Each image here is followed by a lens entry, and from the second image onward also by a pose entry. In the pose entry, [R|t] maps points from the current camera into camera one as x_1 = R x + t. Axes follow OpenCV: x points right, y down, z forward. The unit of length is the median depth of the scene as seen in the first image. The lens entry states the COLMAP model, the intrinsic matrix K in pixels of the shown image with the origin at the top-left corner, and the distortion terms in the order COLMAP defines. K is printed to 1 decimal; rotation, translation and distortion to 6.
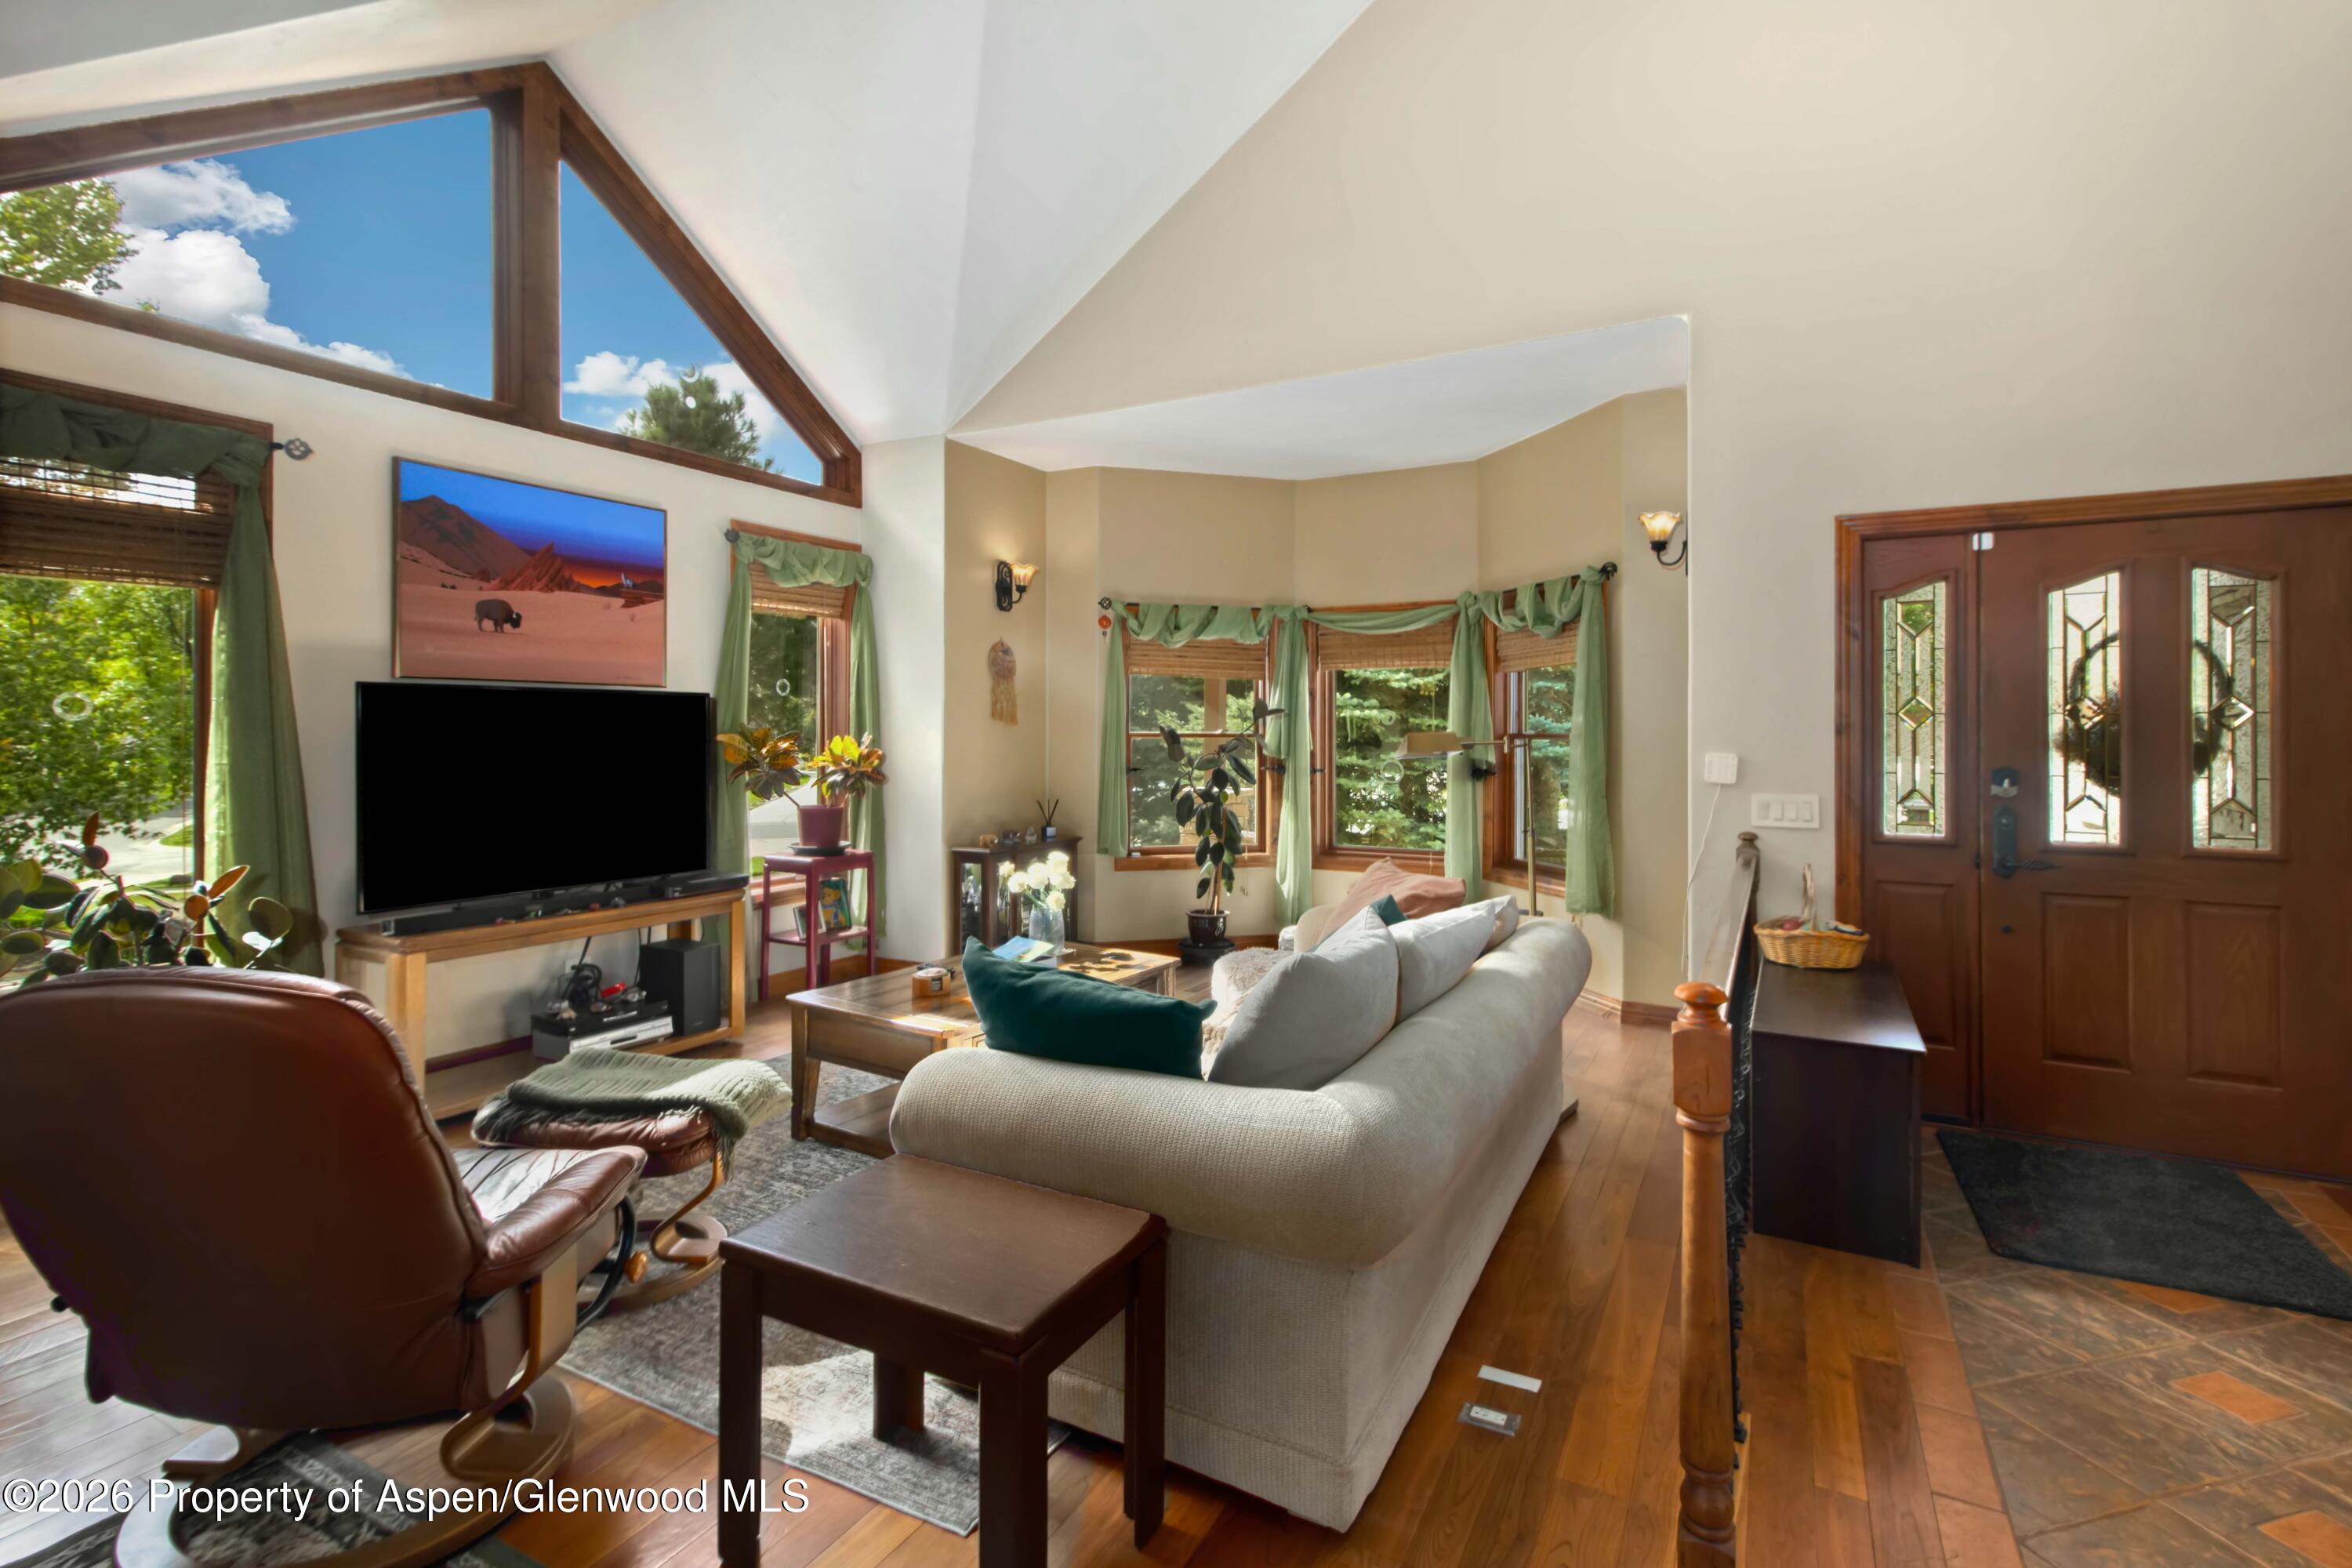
lens RADIAL K [[1112.4, 0, 1175.6], [0, 1112.4, 726.6], [0, 0, 1]] dist [0.019743, -0.001400]
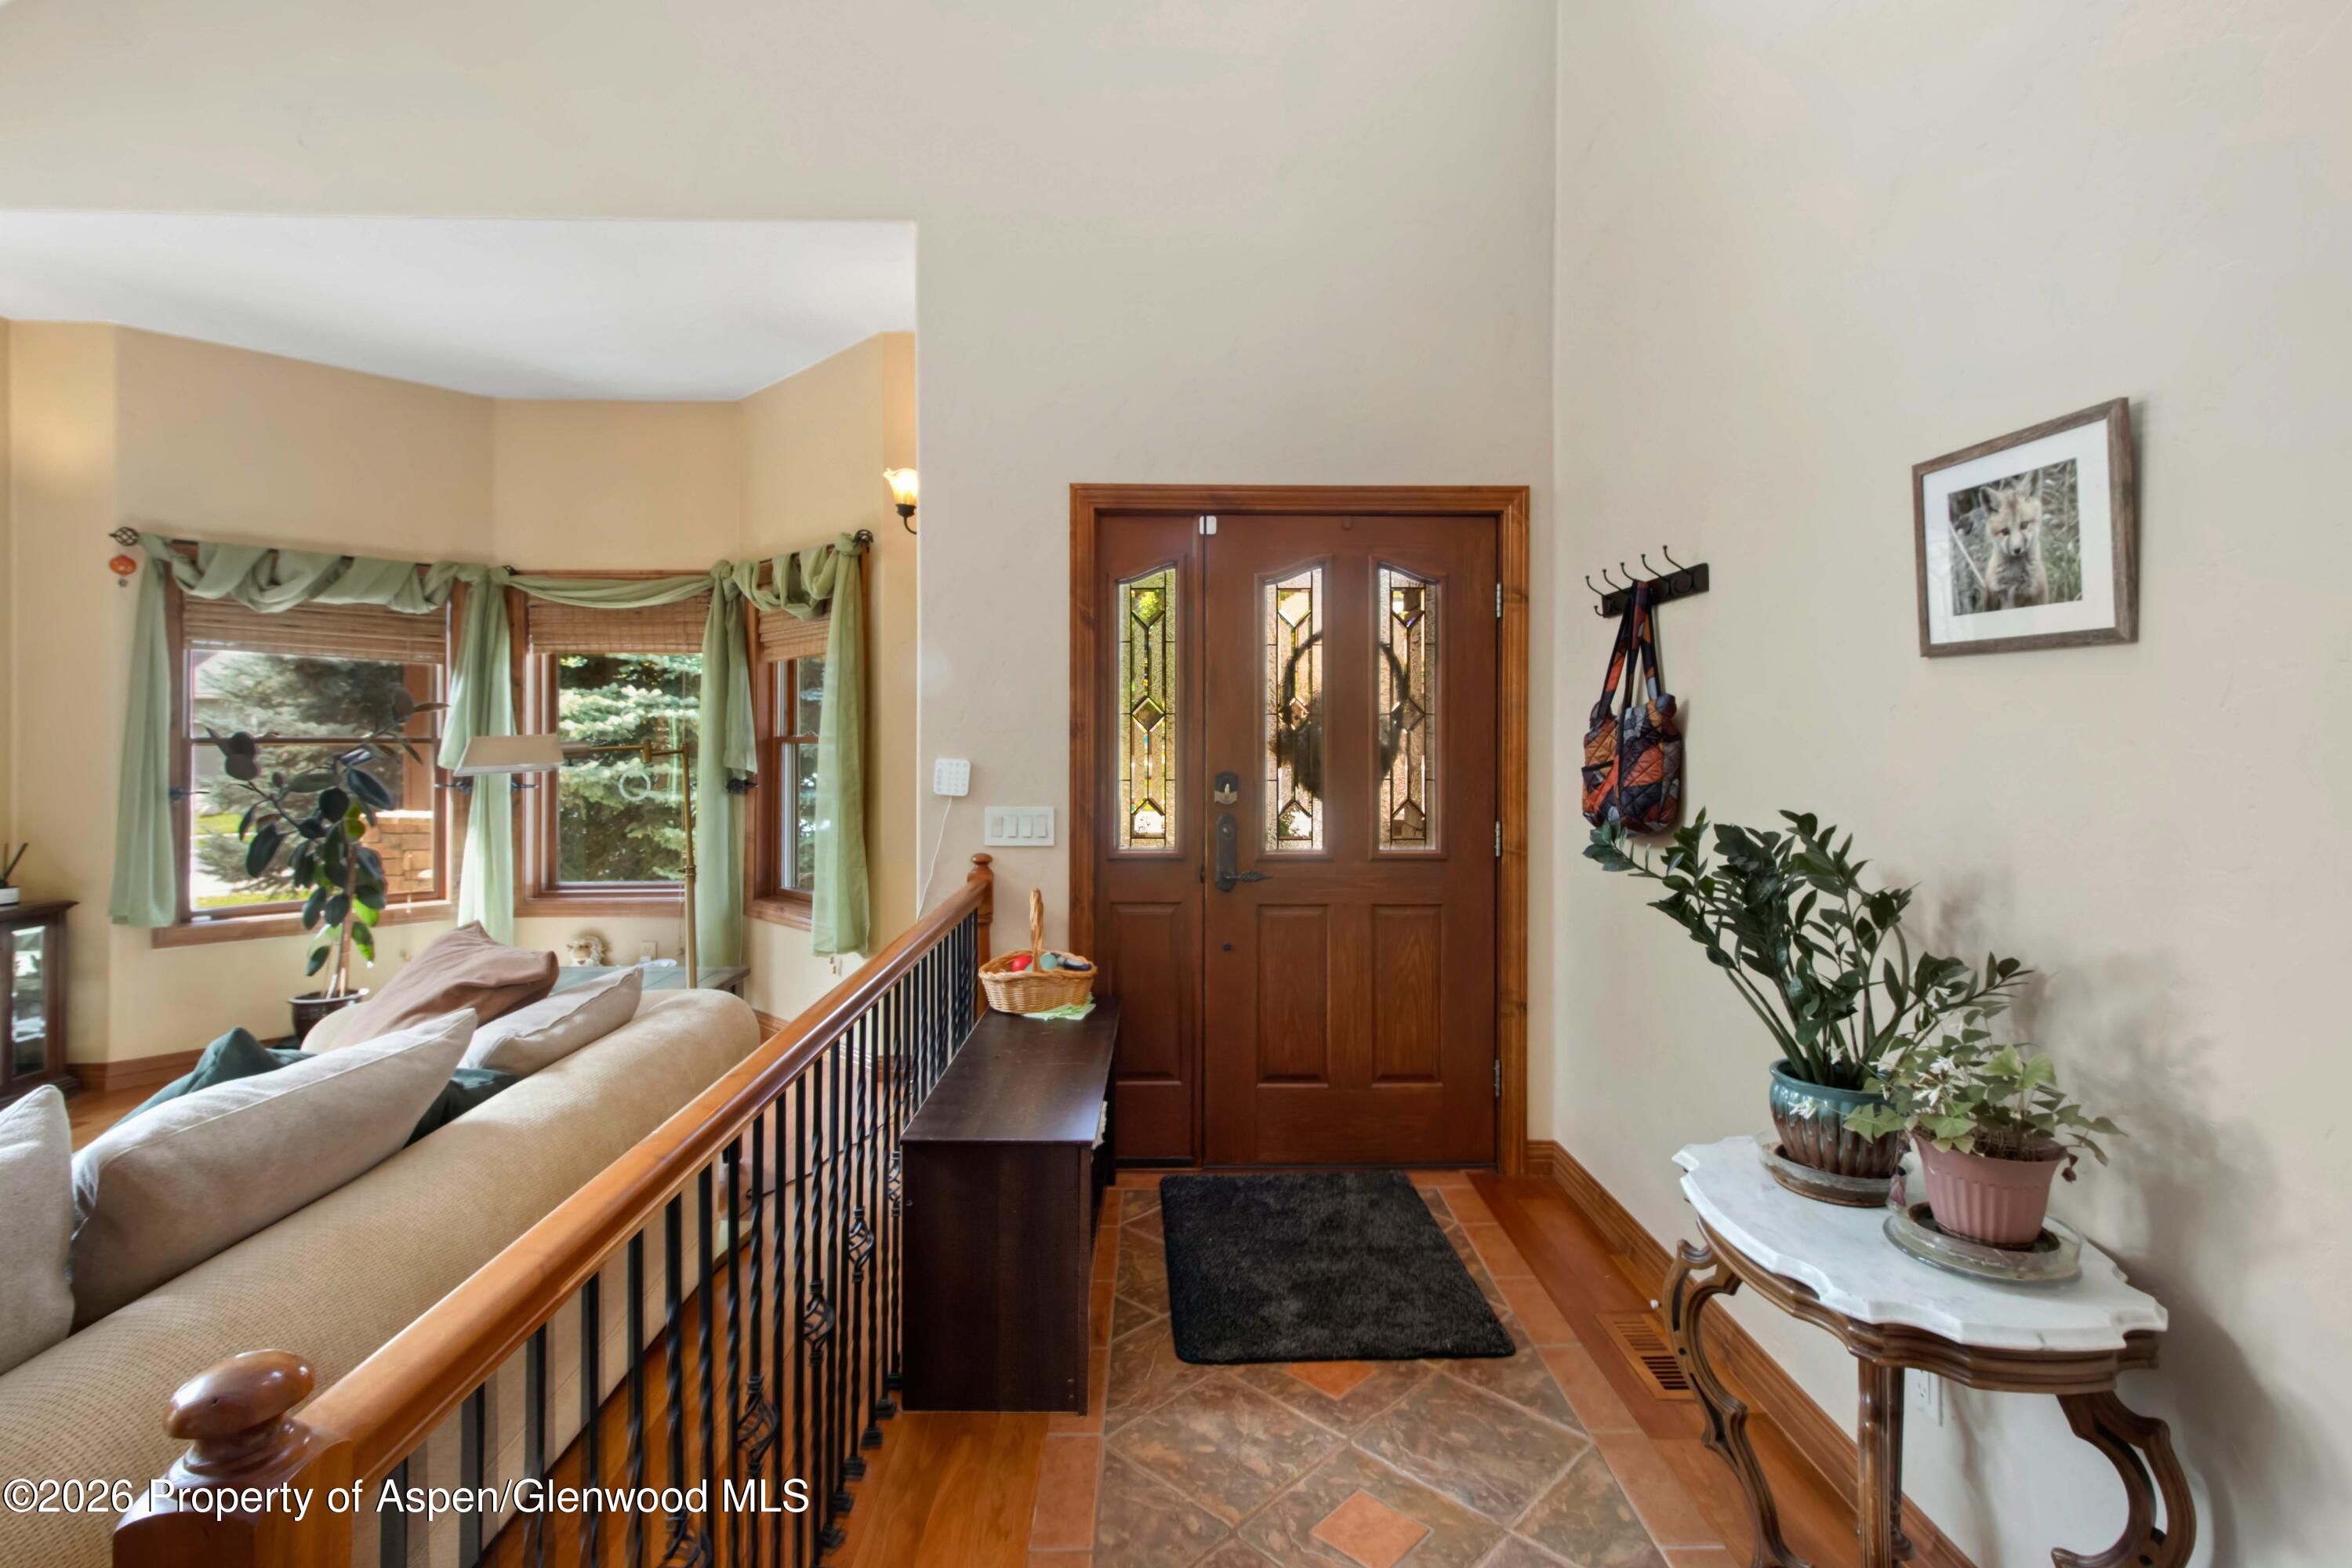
lens RADIAL K [[1112.4, 0, 1175.6], [0, 1112.4, 726.6], [0, 0, 1]] dist [0.019743, -0.001400]
pose [[0.874175, 0.003104, 0.485600, 0.236425], [-0.001207, 0.999990, -0.004220, 0.002922], [-0.485609, 0.003103, 0.874171, 0.202586]]
